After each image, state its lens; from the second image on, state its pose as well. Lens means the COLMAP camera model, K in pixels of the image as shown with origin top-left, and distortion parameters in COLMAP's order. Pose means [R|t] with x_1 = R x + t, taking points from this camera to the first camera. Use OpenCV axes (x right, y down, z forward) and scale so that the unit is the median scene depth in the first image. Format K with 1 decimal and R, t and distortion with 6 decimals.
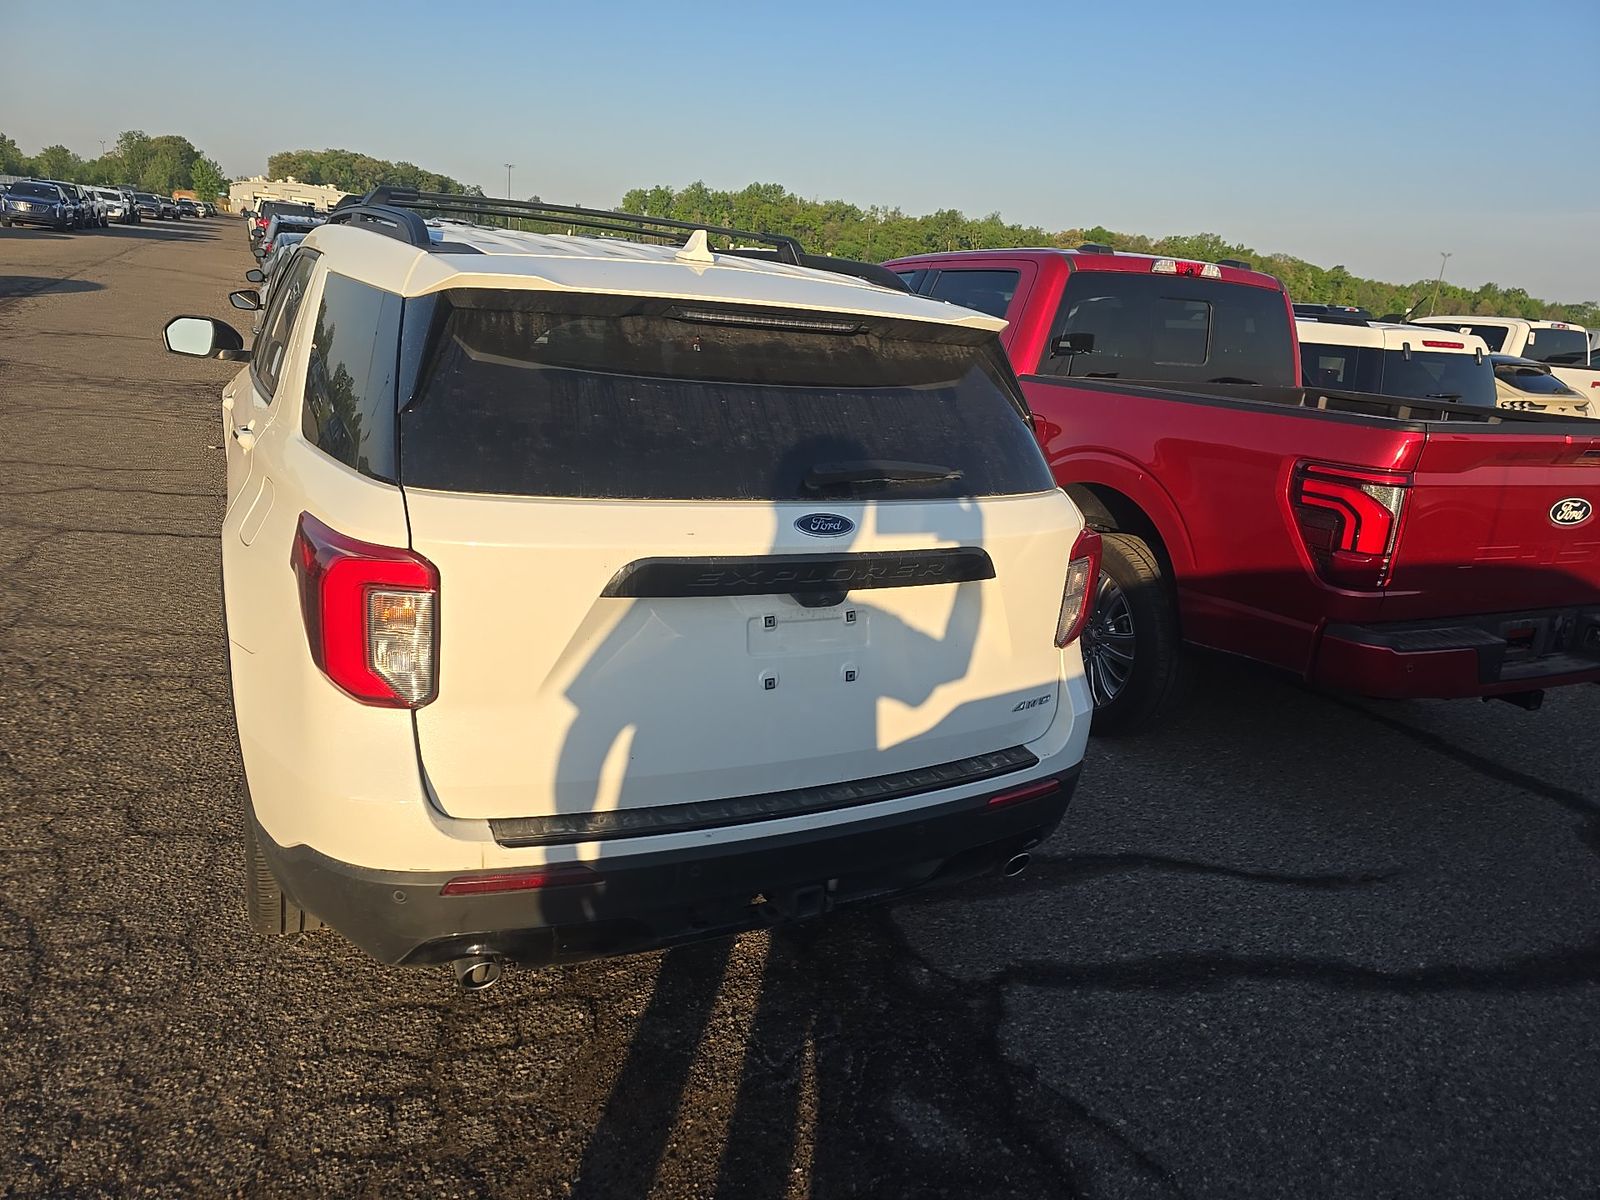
lens RADIAL K [[1070.1, 0, 800.0], [0, 1070.1, 600.0], [0, 0, 1]] dist [0.057969, -0.055518]
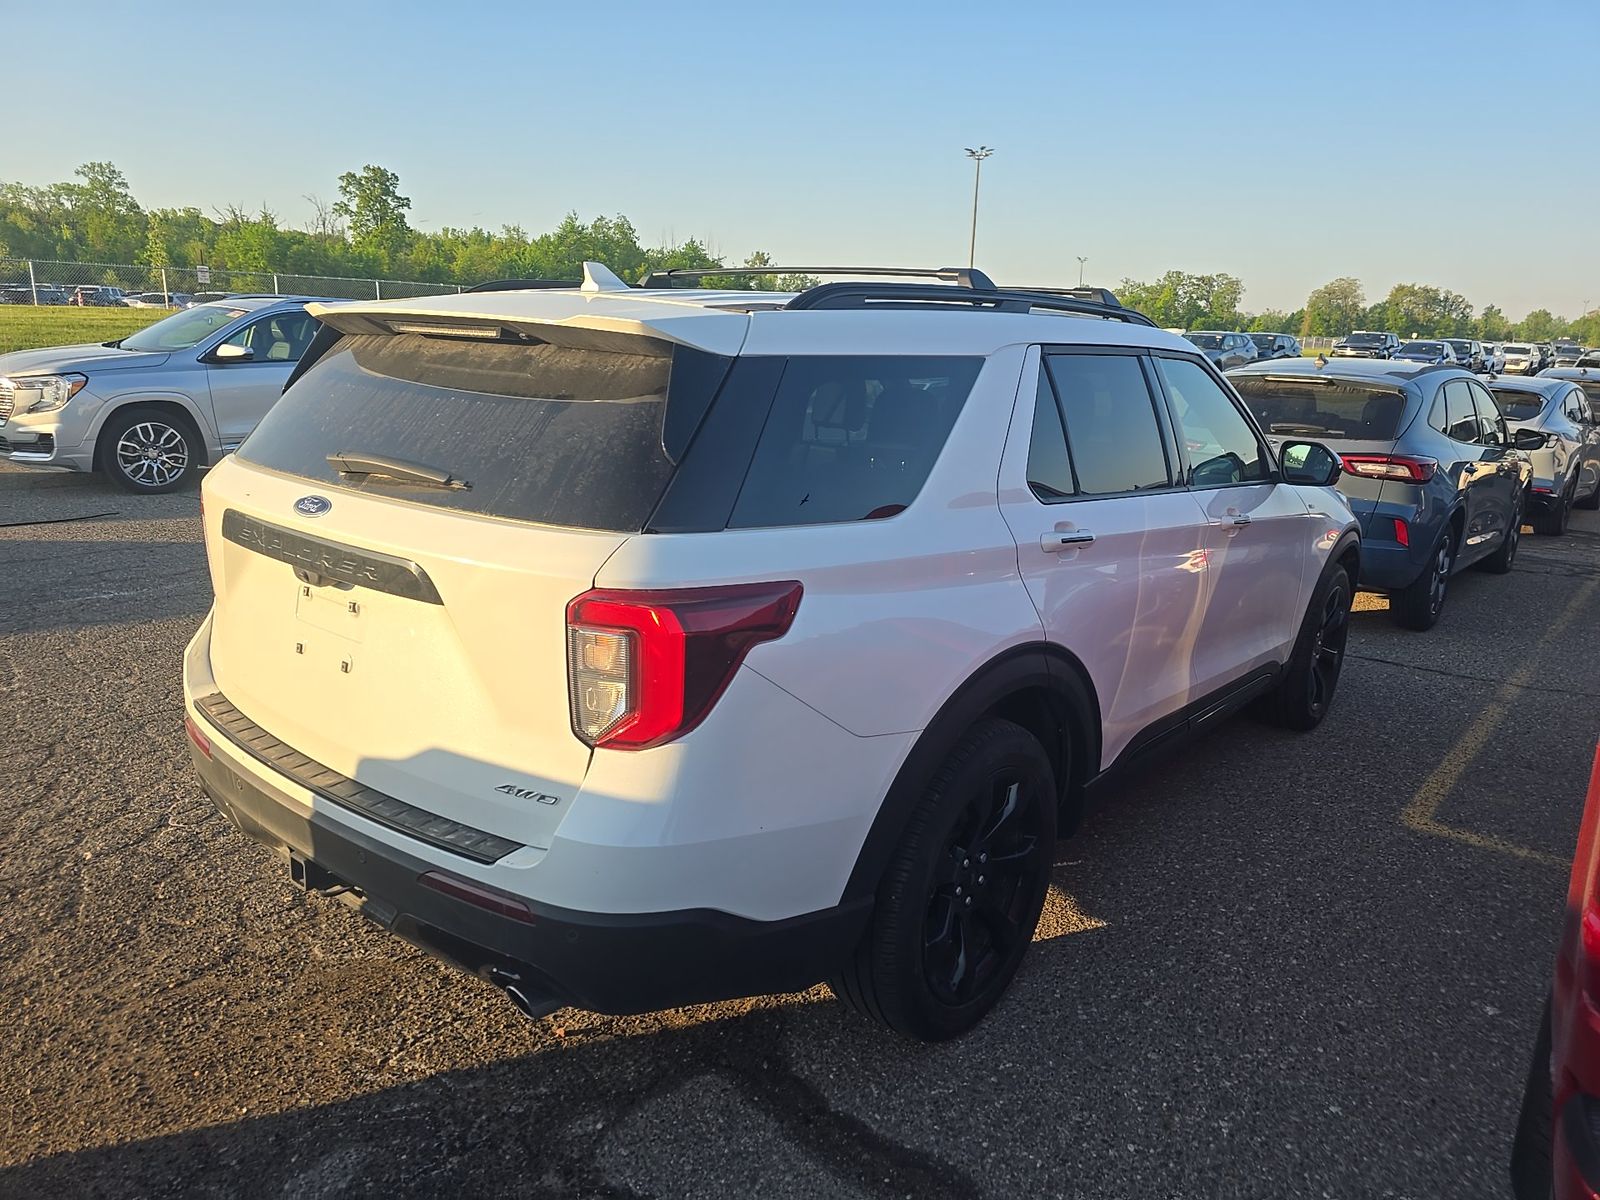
lens RADIAL K [[1055.7, 0, 800.0], [0, 1055.7, 600.0], [0, 0, 1]] dist [0.042115, -0.029556]
pose [[0.401979, 0.135216, -0.905610, 0.912810], [-0.254595, 0.966541, 0.031305, -0.106857], [0.879542, 0.217980, 0.422955, 0.769263]]
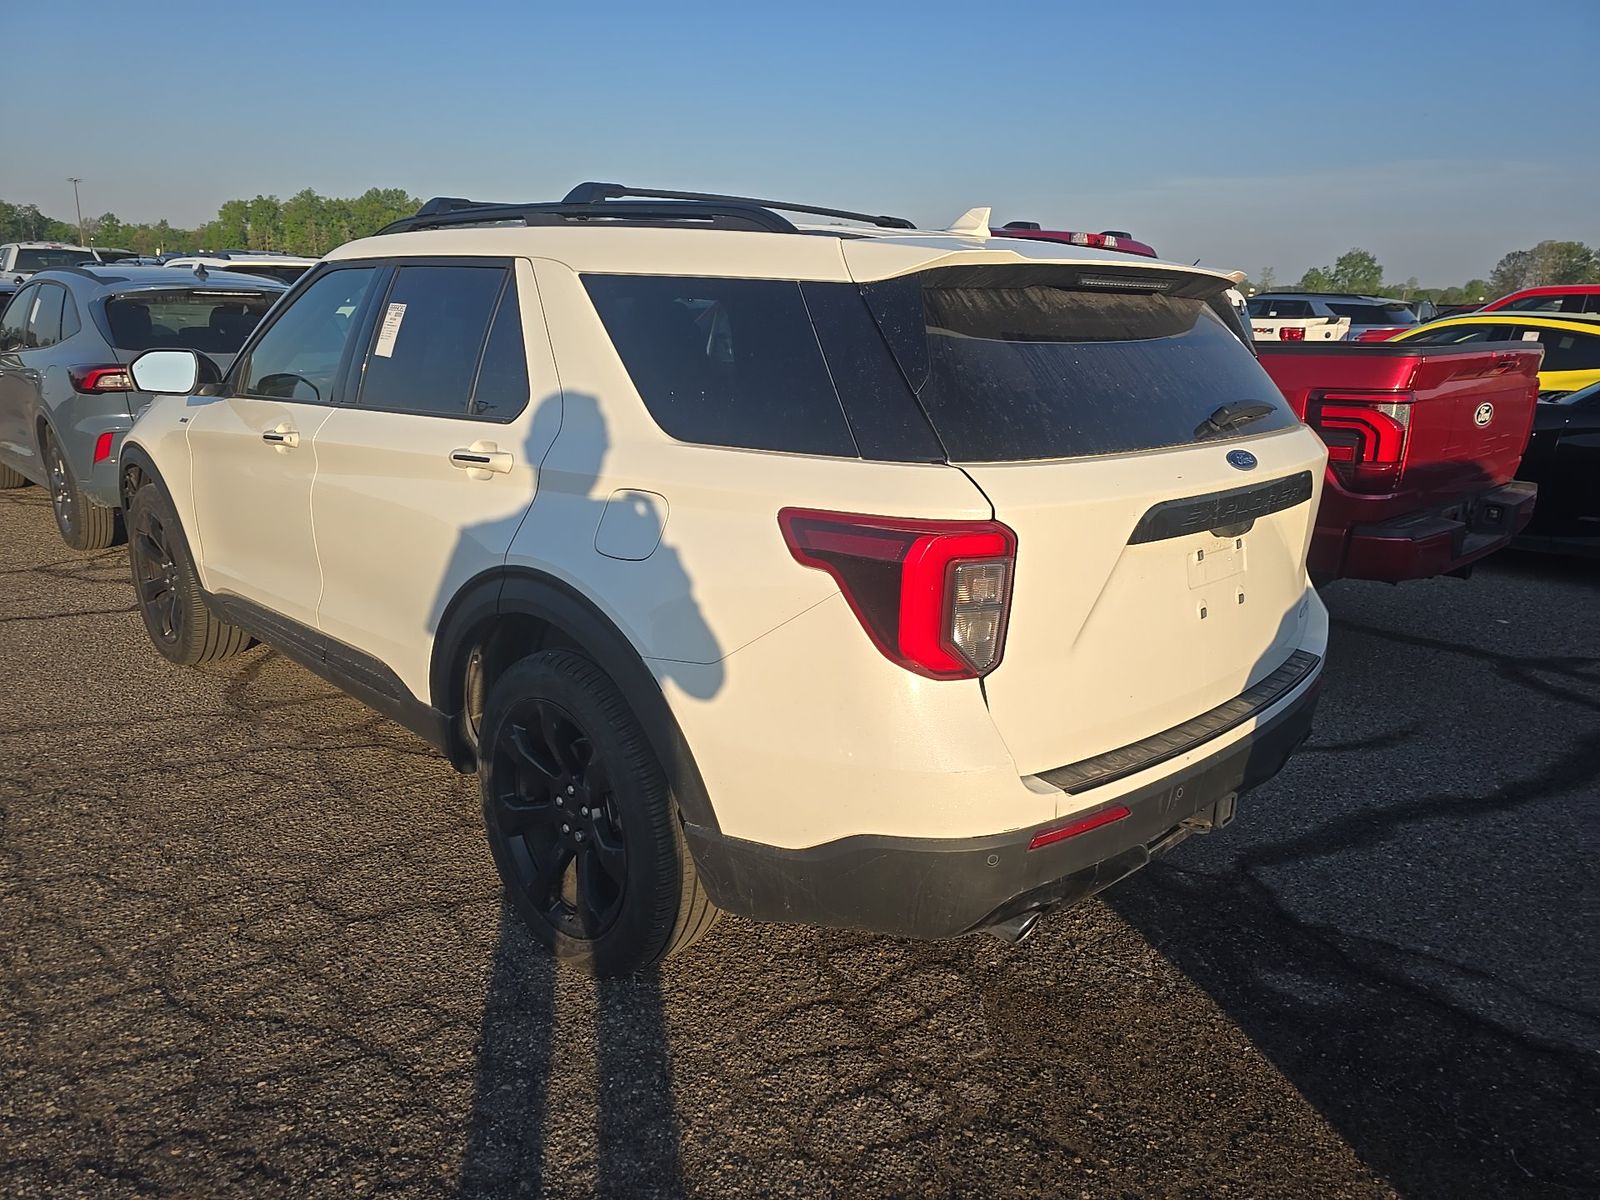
lens RADIAL K [[1070.1, 0, 816.4], [0, 1070.1, 595.0], [0, 0, 1]] dist [0.048657, -0.045694]
pose [[0.949359, -0.143117, 0.279704, -0.549291], [0.143867, 0.989434, 0.017958, -0.012389], [-0.279319, 0.023191, 0.959918, 0.042547]]
